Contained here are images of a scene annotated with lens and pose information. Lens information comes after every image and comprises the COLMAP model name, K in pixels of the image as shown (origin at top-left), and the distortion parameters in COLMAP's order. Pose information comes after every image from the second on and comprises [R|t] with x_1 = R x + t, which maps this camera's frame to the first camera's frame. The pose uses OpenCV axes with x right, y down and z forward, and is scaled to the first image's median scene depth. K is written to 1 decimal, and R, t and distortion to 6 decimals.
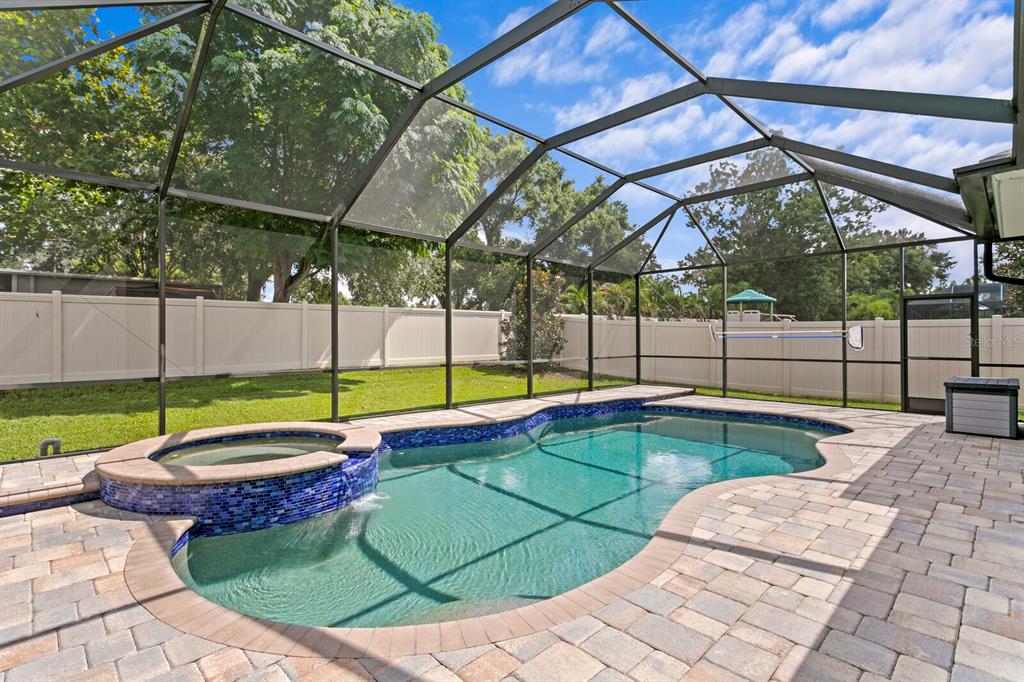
lens RADIAL K [[494.6, 0, 508.8], [0, 494.6, 338.0], [0, 0, 1]] dist [-0.000295, -0.001147]
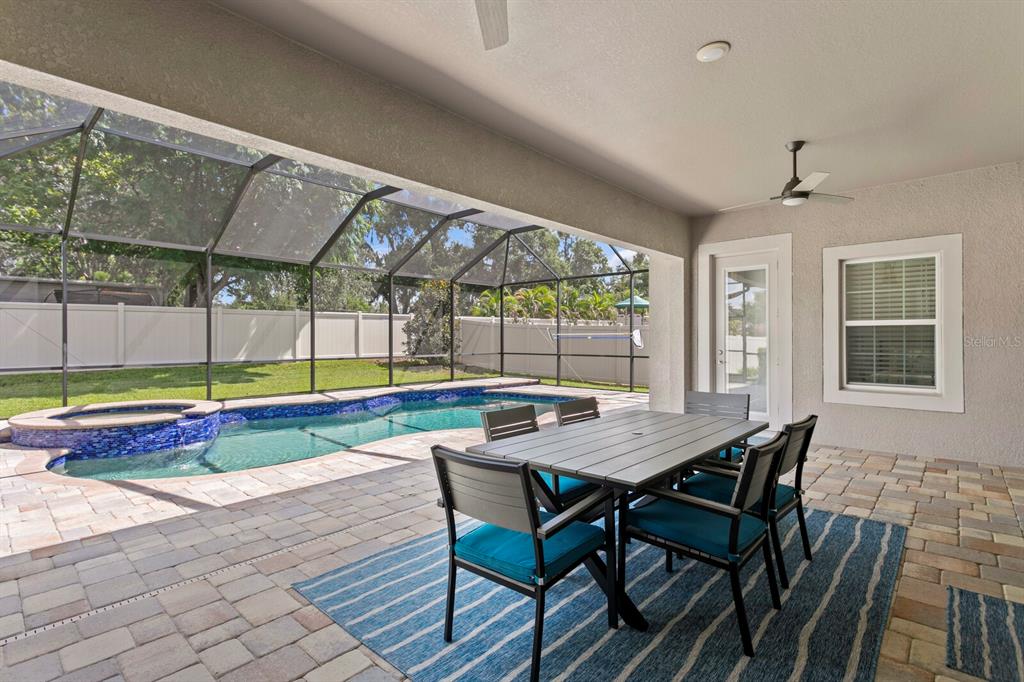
lens RADIAL K [[494.6, 0, 514.7], [0, 494.6, 341.9], [0, 0, 1]] dist [-0.000295, -0.001147]
pose [[0.998257, 0.001230, 0.059012, 0.320729], [-0.001781, 0.999955, 0.009289, -0.004072], [-0.058998, -0.009378, 0.998214, -0.310849]]
